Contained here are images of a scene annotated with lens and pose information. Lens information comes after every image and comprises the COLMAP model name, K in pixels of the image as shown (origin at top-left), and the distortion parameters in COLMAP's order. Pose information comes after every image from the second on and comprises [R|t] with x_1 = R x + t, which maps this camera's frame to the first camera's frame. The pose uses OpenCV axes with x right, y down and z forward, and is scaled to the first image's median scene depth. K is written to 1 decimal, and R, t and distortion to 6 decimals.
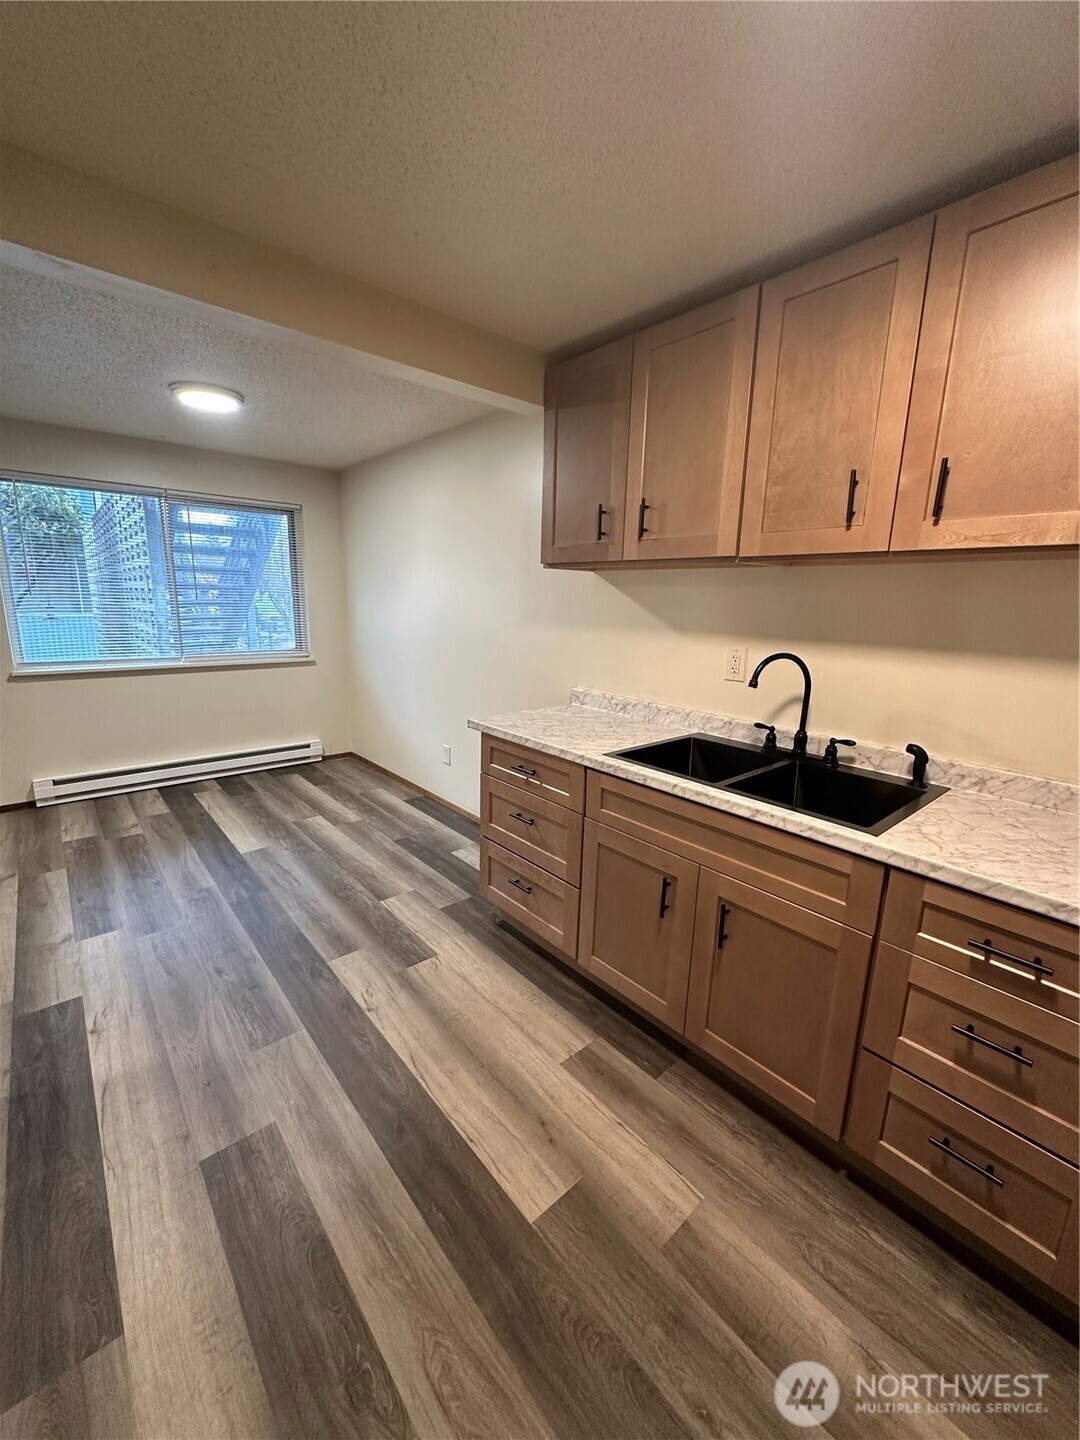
lens RADIAL K [[570.1, 0, 537.8], [0, 570.1, 719.0], [0, 0, 1]] dist [-0.002560, 0.000246]
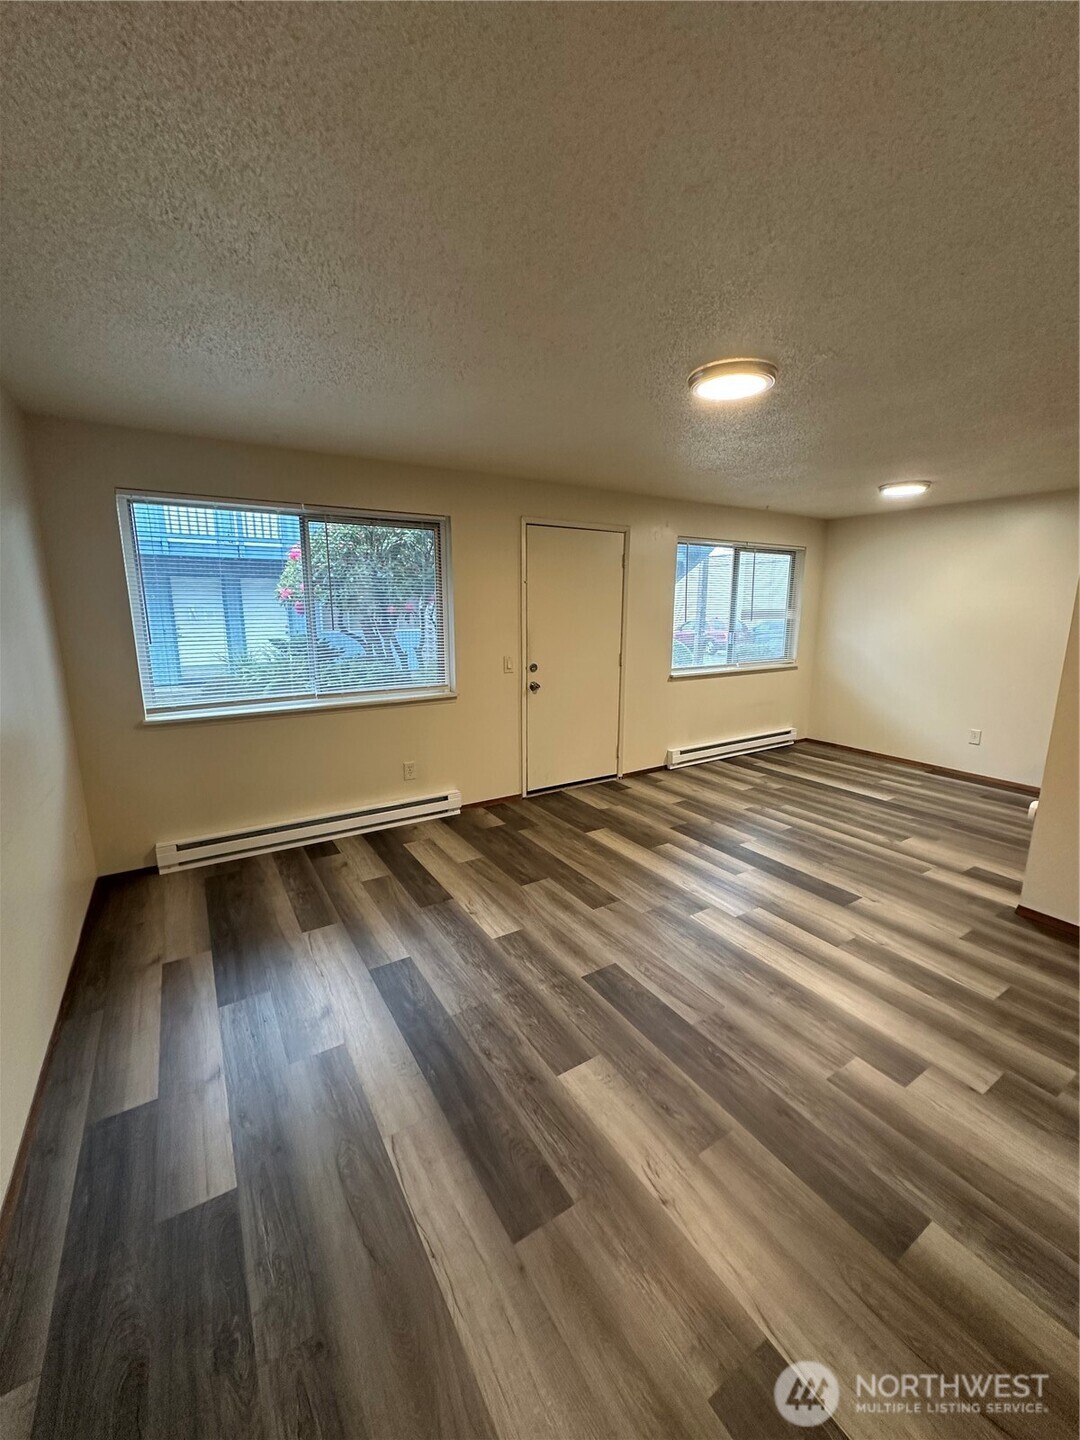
lens RADIAL K [[570.1, 0, 537.8], [0, 570.1, 719.0], [0, 0, 1]] dist [-0.002560, 0.000246]
pose [[0.987518, 0.009252, -0.157232, -1.679229], [-0.011226, 0.999869, -0.011671, 0.085080], [0.157103, 0.013290, 0.987493, -0.789941]]
